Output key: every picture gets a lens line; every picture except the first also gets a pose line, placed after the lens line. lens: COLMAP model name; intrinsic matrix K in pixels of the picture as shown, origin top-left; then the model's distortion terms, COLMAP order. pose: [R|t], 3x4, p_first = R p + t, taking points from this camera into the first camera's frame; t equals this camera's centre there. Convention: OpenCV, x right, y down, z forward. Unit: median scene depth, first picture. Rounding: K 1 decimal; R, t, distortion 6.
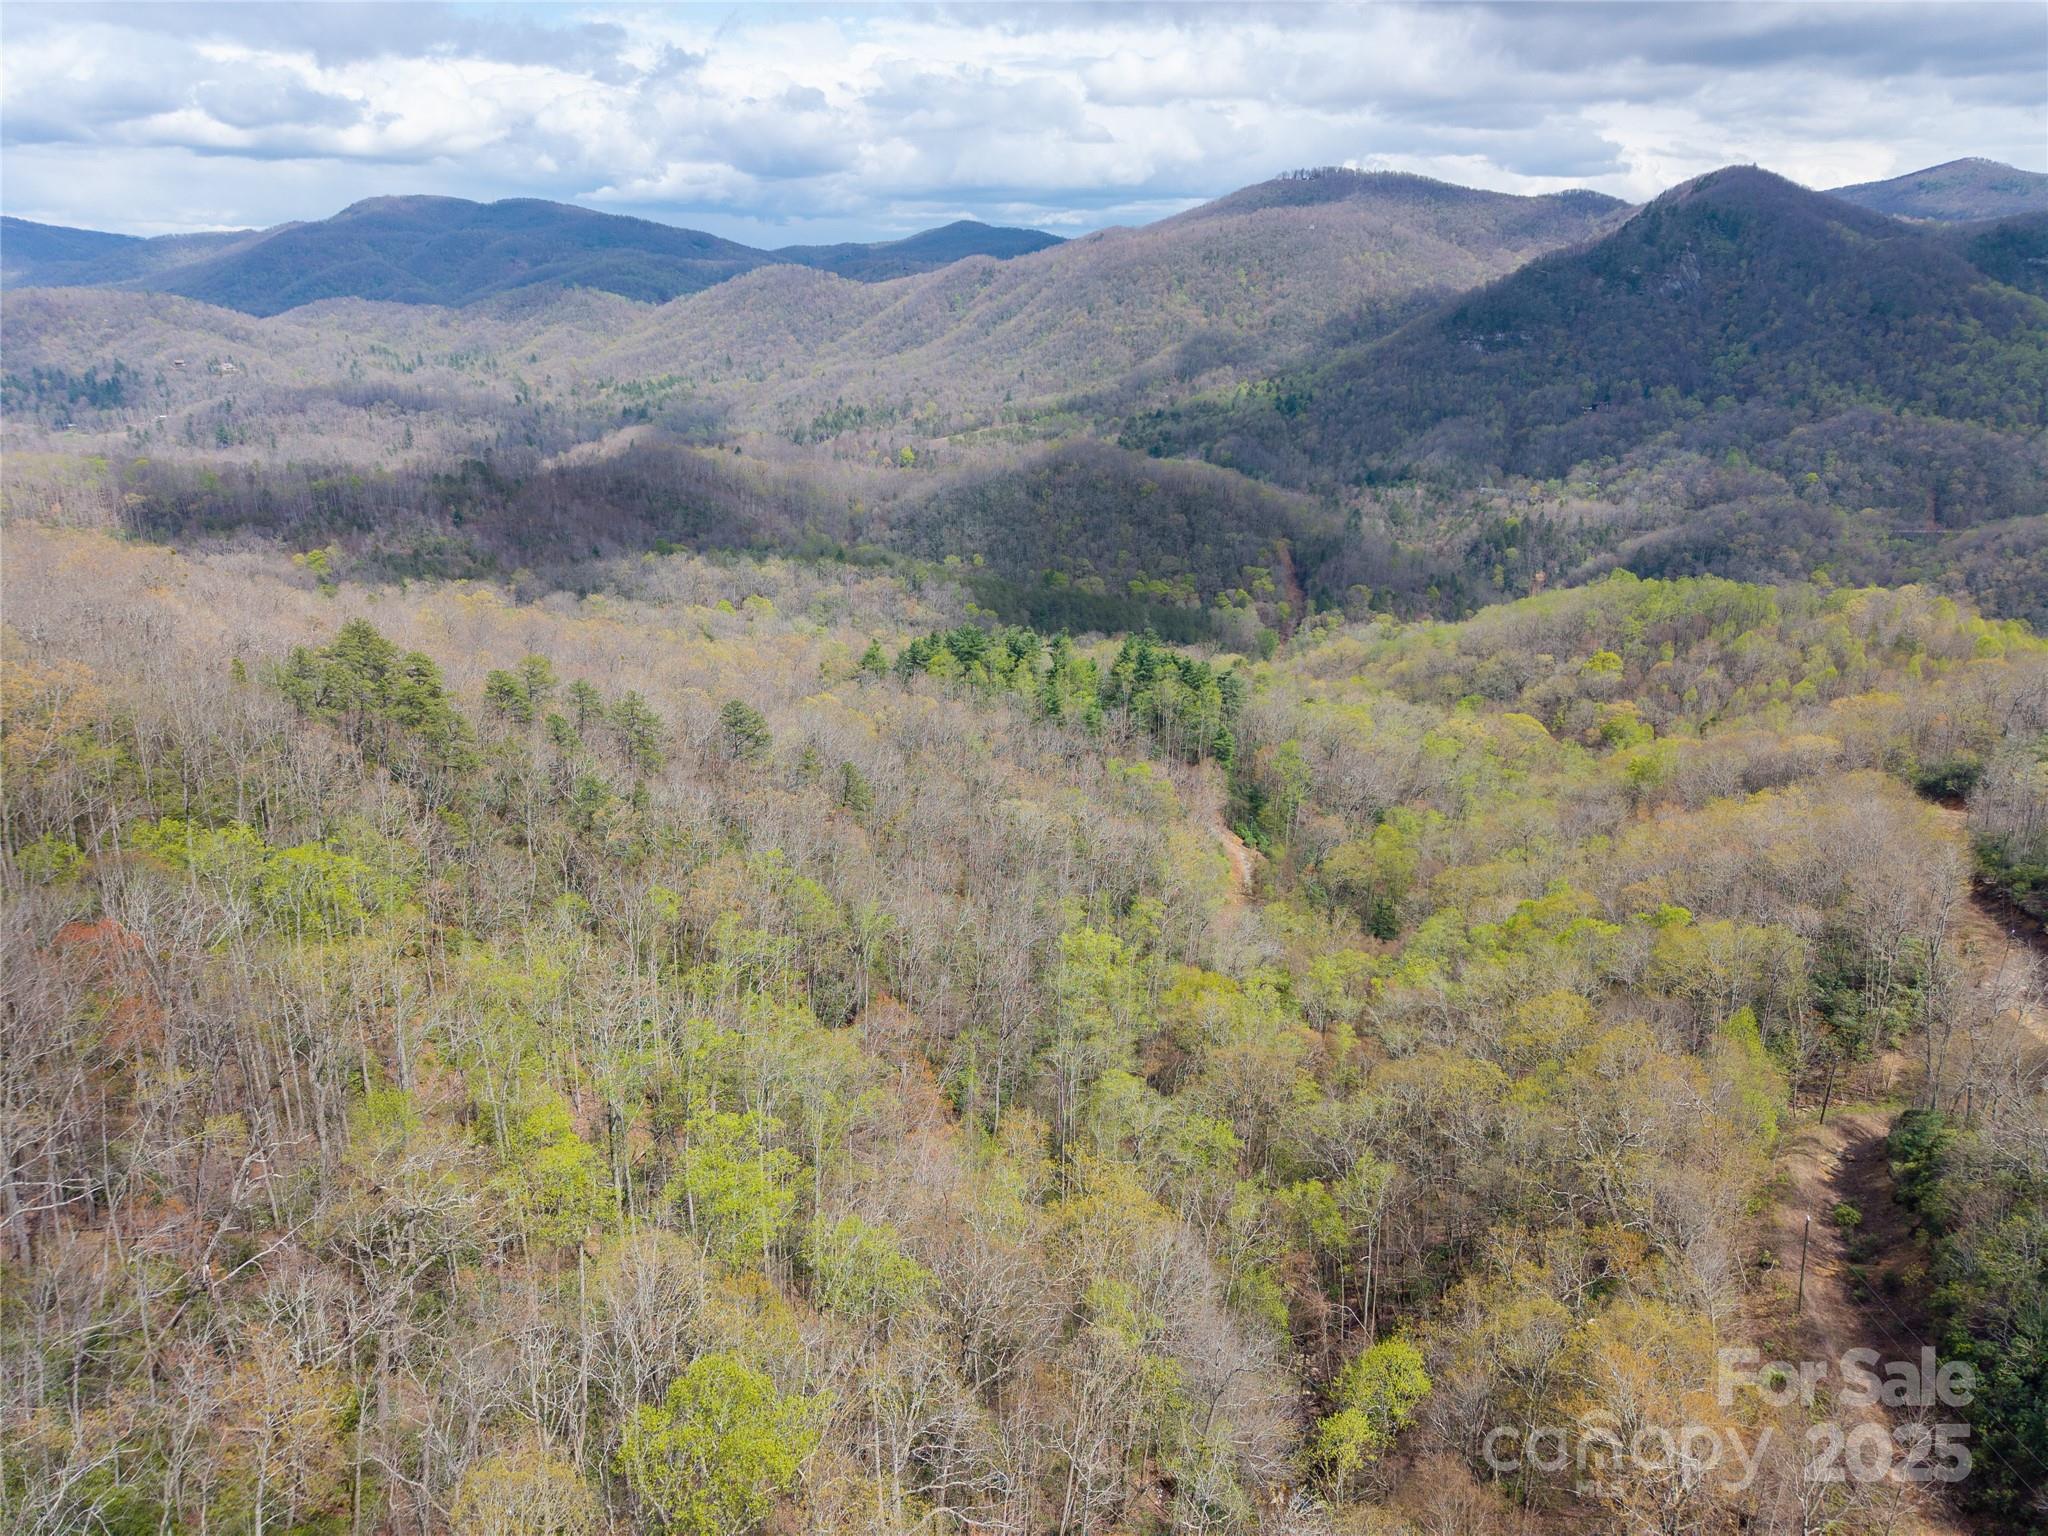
lens RADIAL K [[1370.0, 0, 1025.9], [0, 1370.0, 771.6], [0, 0, 1]] dist [0.026877, -0.026504]
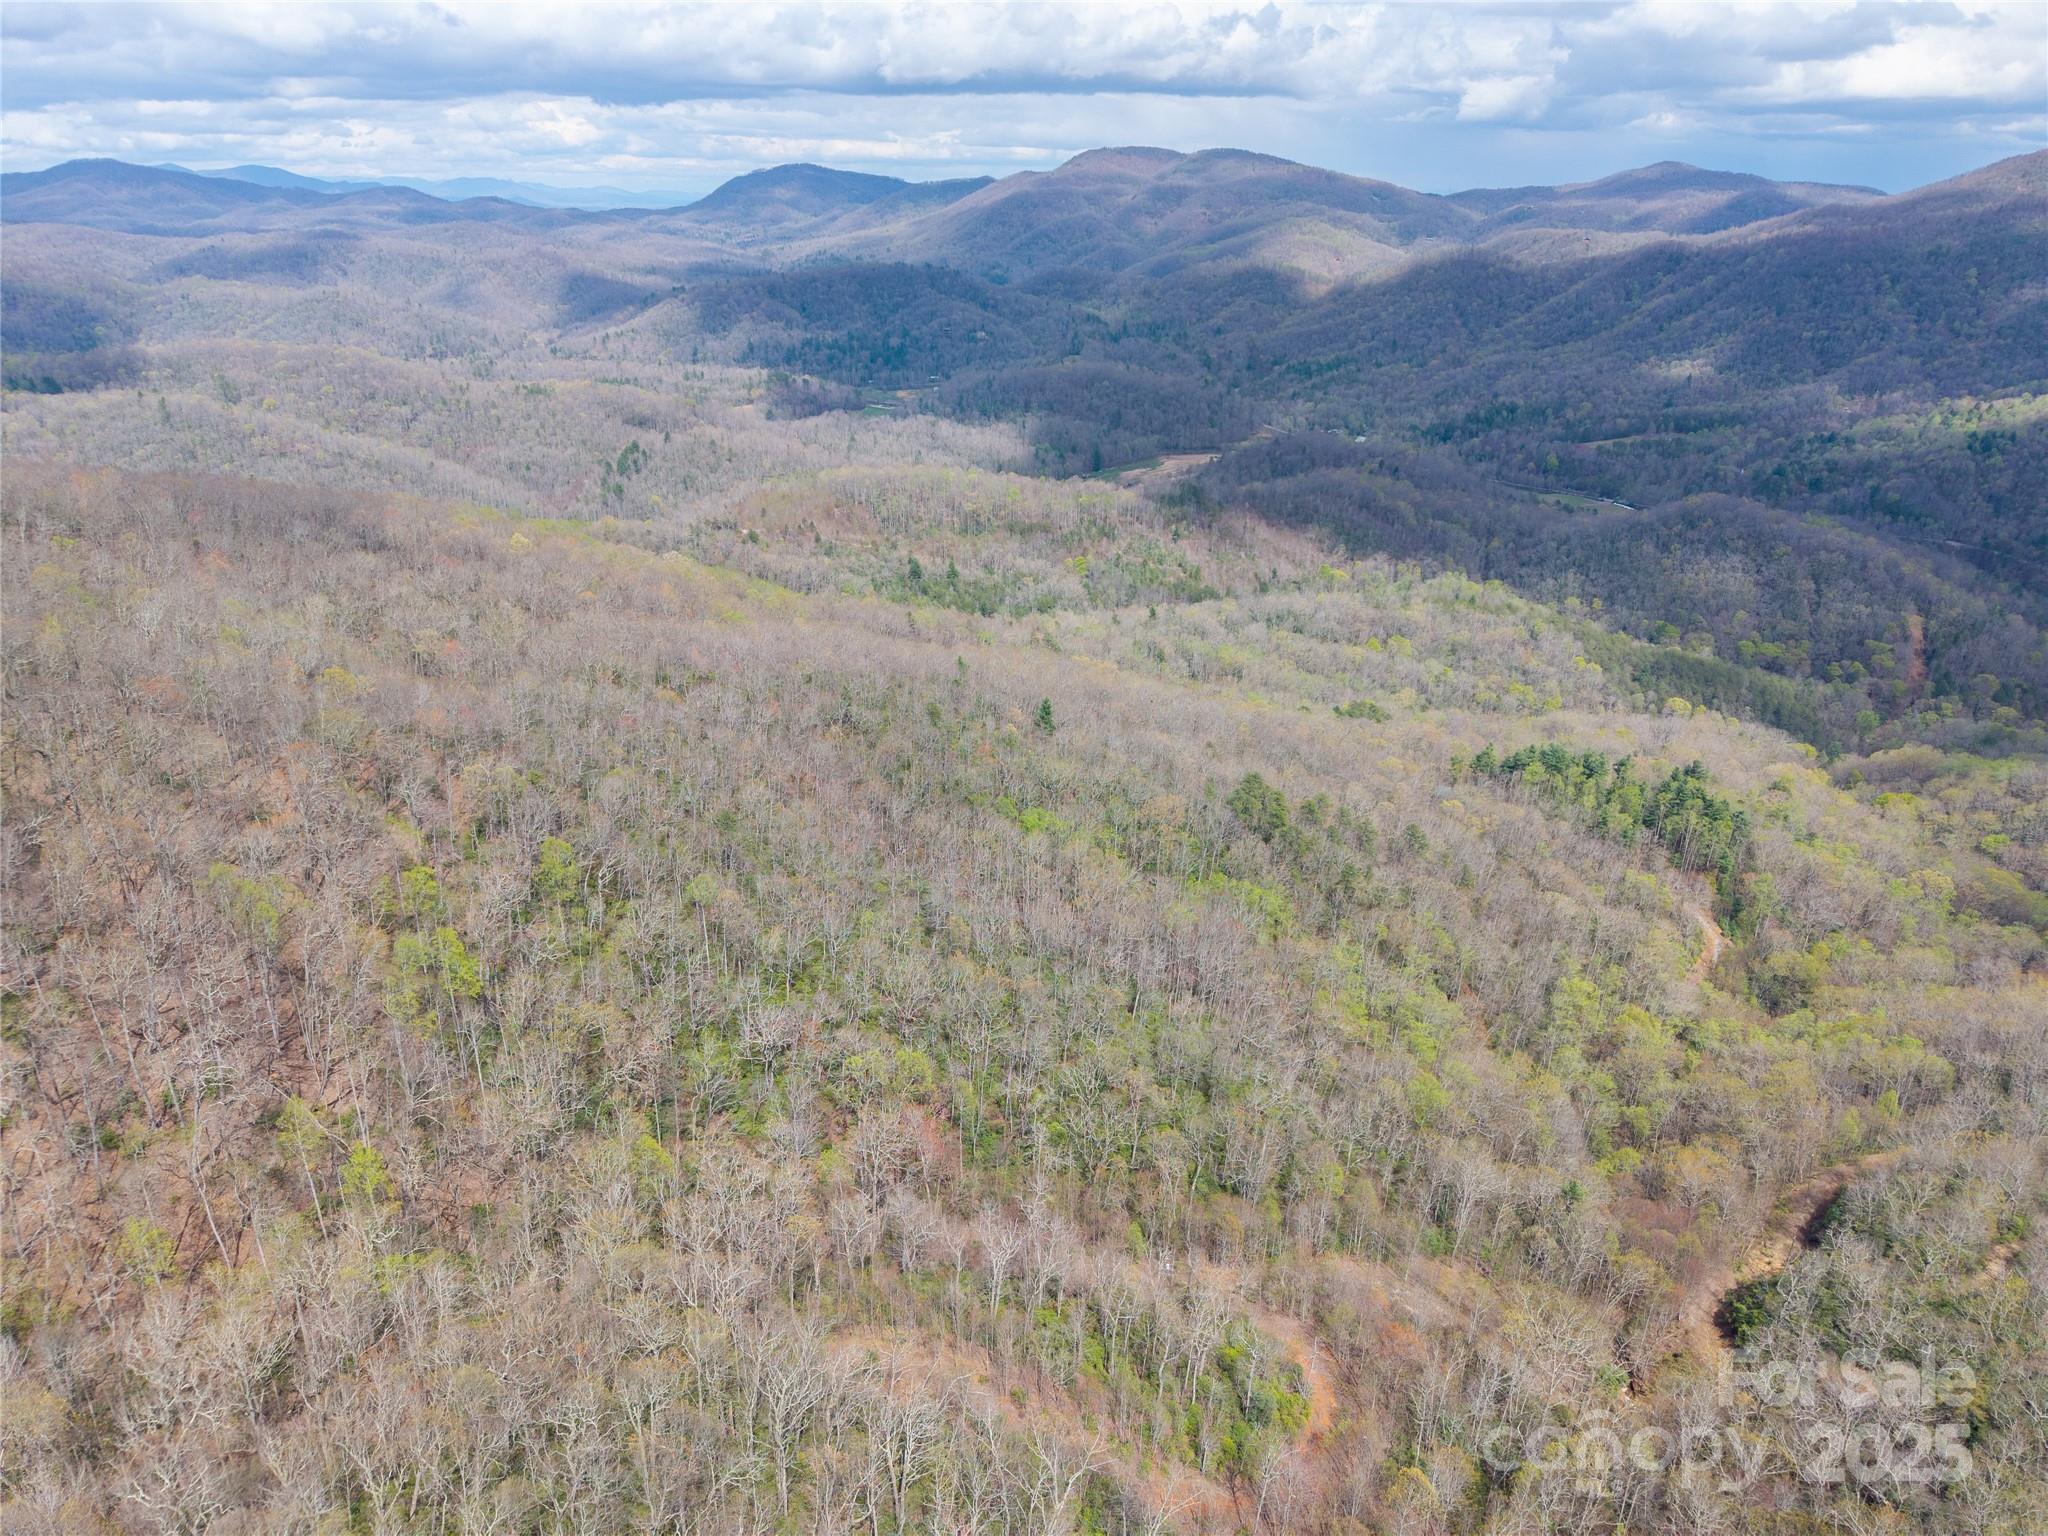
lens RADIAL K [[1370.0, 0, 1030.6], [0, 1370.0, 768.7], [0, 0, 1]] dist [0.026877, -0.026504]
pose [[0.903830, 0.165029, -0.394787, 0.013236], [-0.143466, 0.986104, 0.083760, -0.047789], [0.403124, -0.019066, 0.914947, -0.229708]]
